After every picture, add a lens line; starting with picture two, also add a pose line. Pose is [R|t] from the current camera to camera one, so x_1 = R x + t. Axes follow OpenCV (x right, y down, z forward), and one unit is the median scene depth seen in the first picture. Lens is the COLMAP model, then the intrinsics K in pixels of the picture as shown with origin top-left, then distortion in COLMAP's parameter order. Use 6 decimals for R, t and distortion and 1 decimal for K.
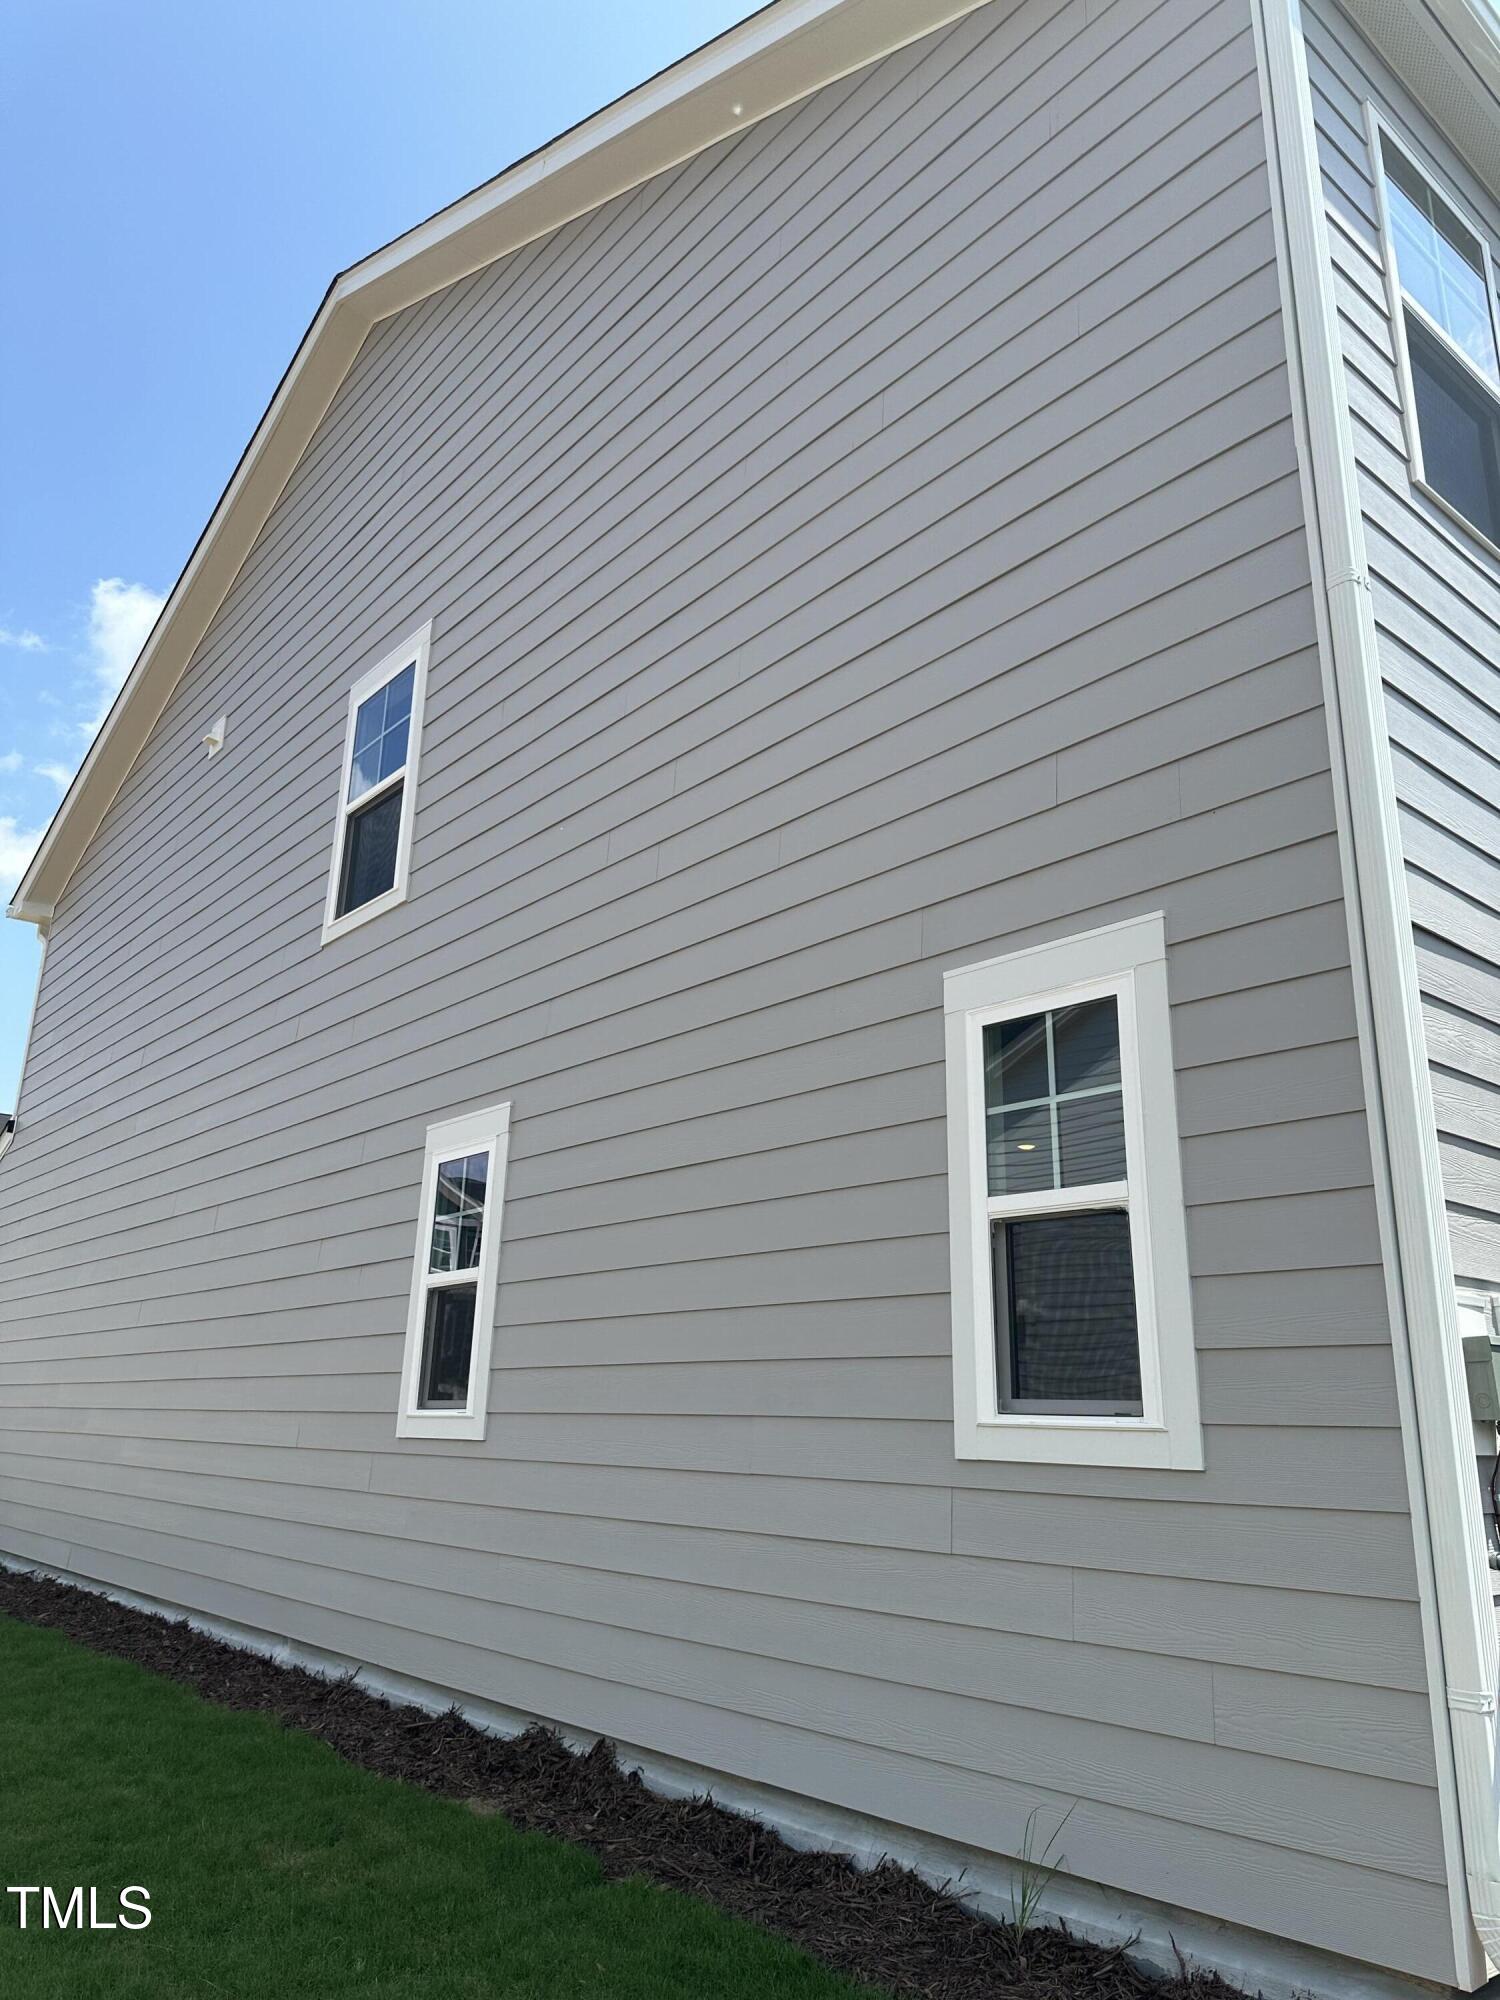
lens RADIAL K [[1399.4, 0, 754.7], [0, 1399.4, 997.8], [0, 0, 1]] dist [0.043203, -0.042764]
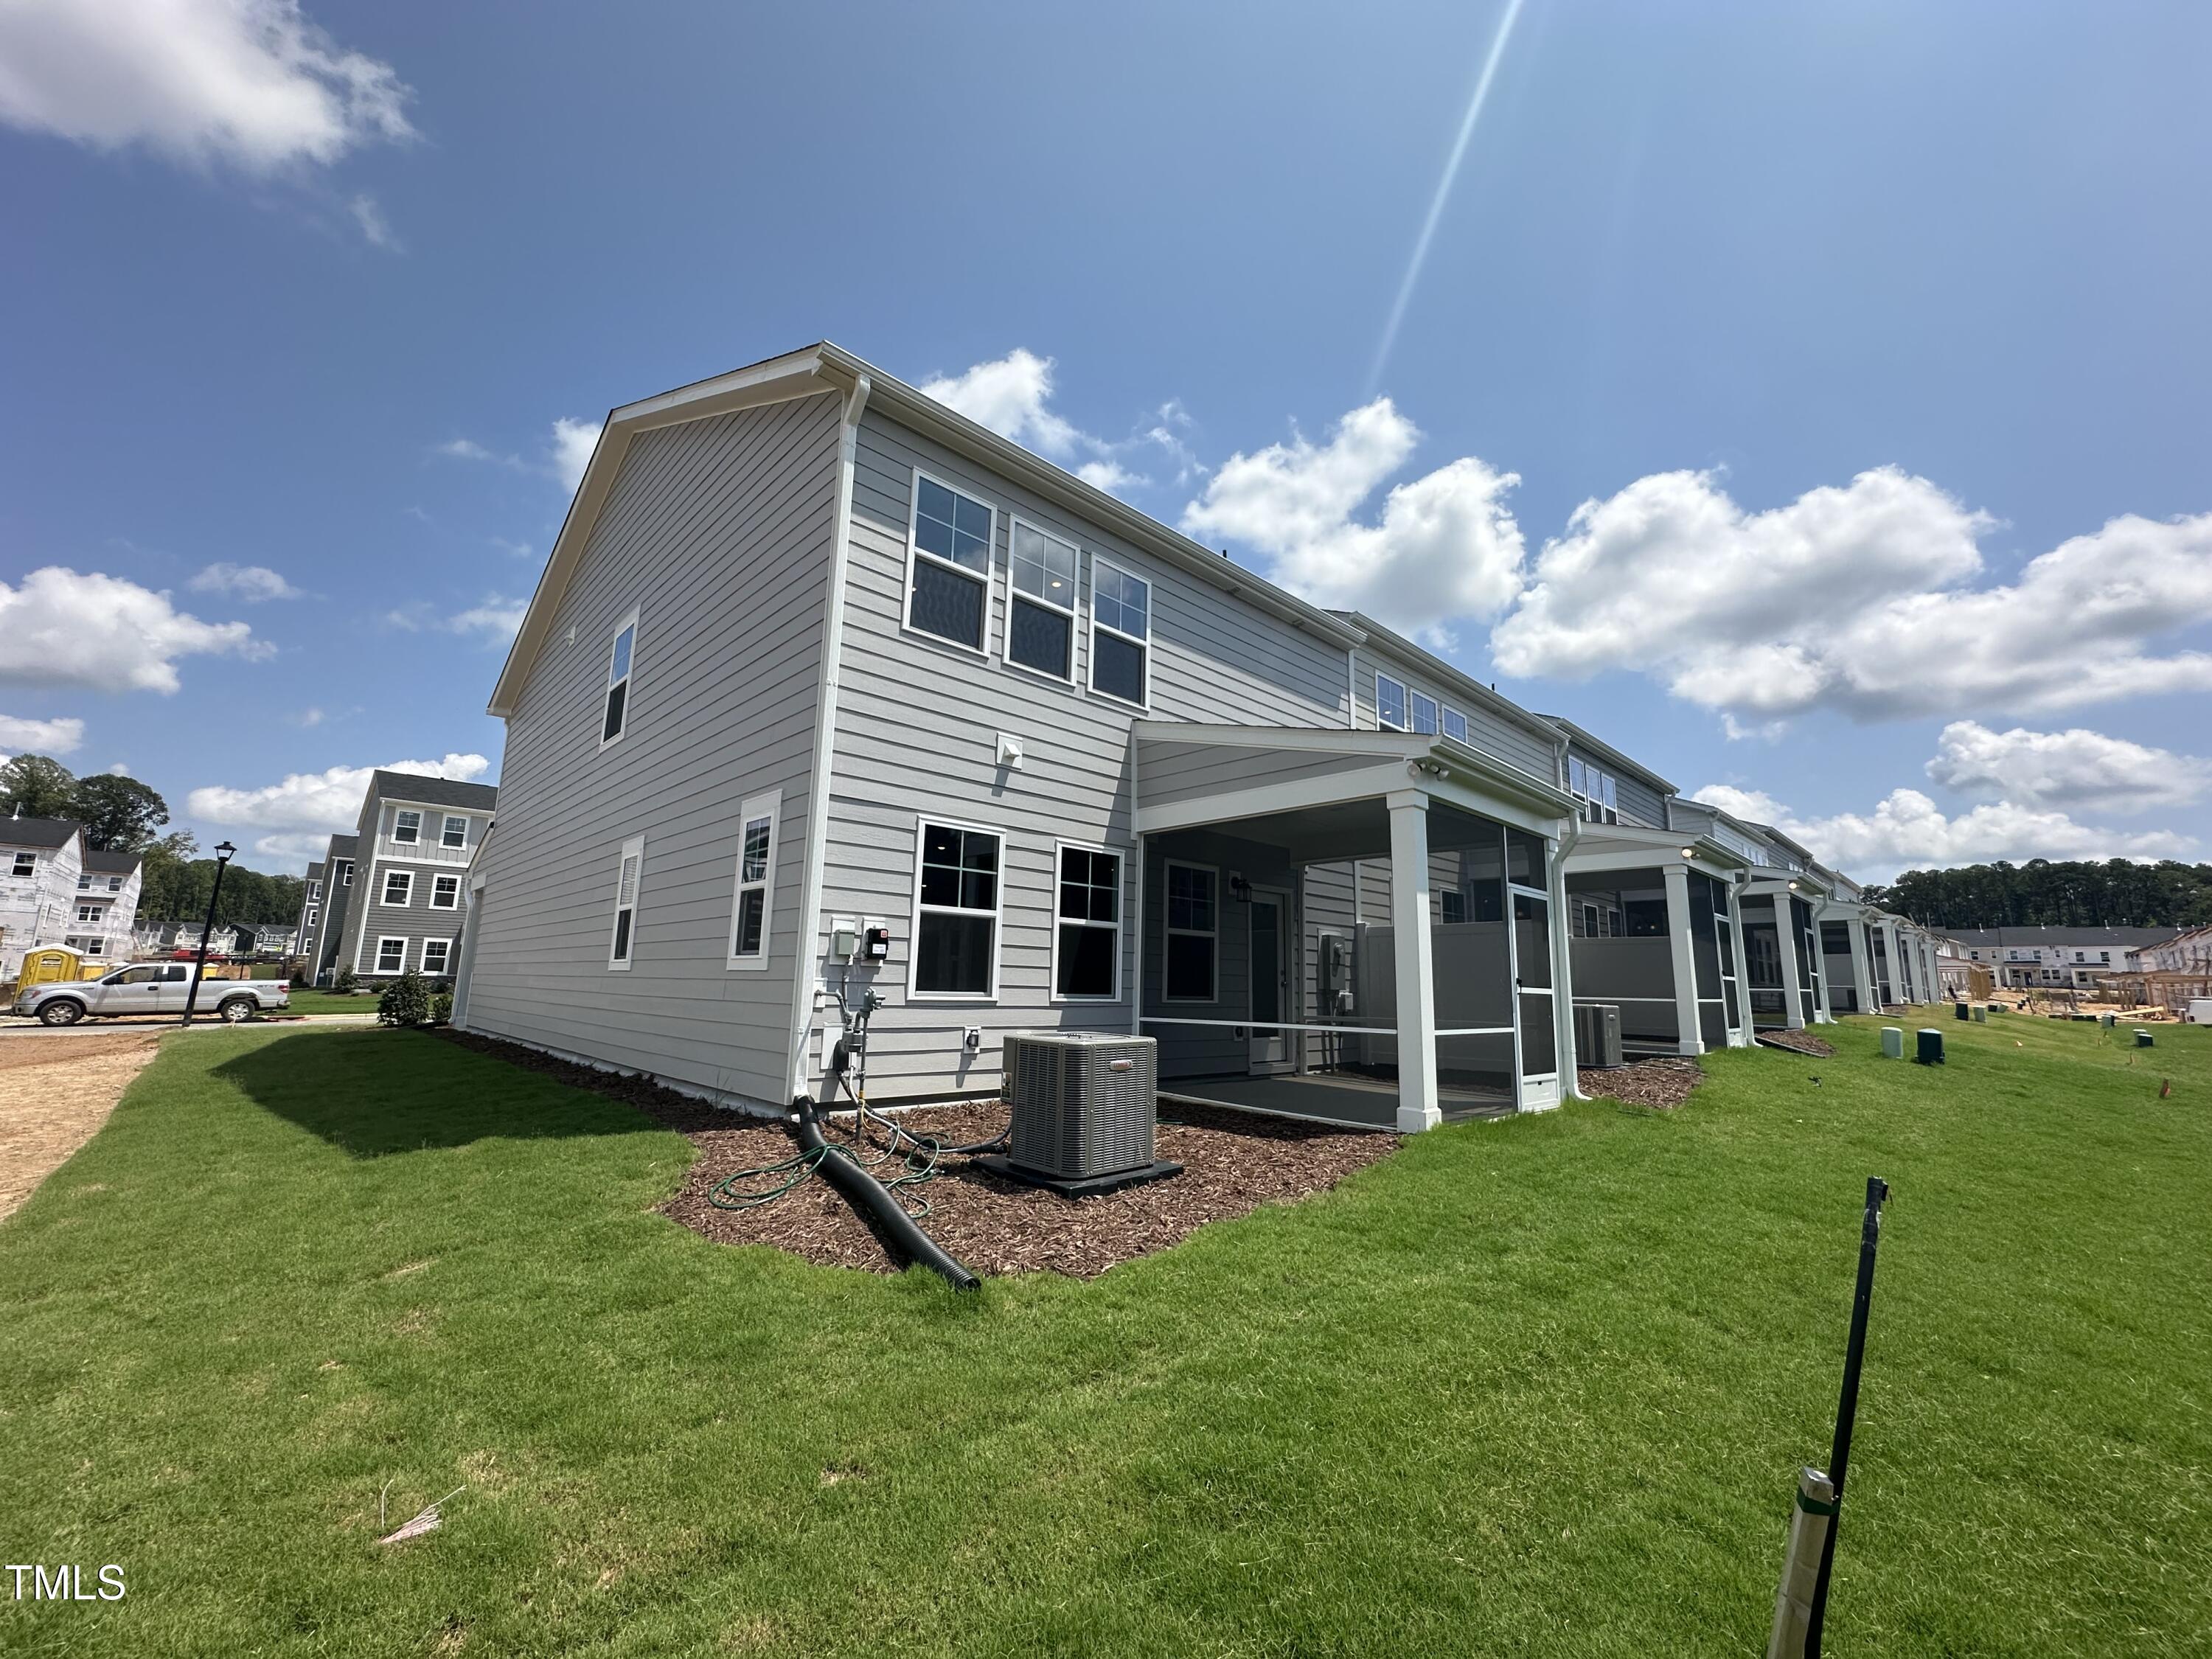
lens RADIAL K [[880.5, 0, 1108.2], [0, 880.5, 831.5], [0, 0, 1]] dist [0.002932, 0.000952]
pose [[0.998123, 0.009768, 0.060462, 0.570040], [-0.016979, 0.992637, 0.119928, -0.137320], [-0.058845, -0.120730, 0.990940, -0.587893]]
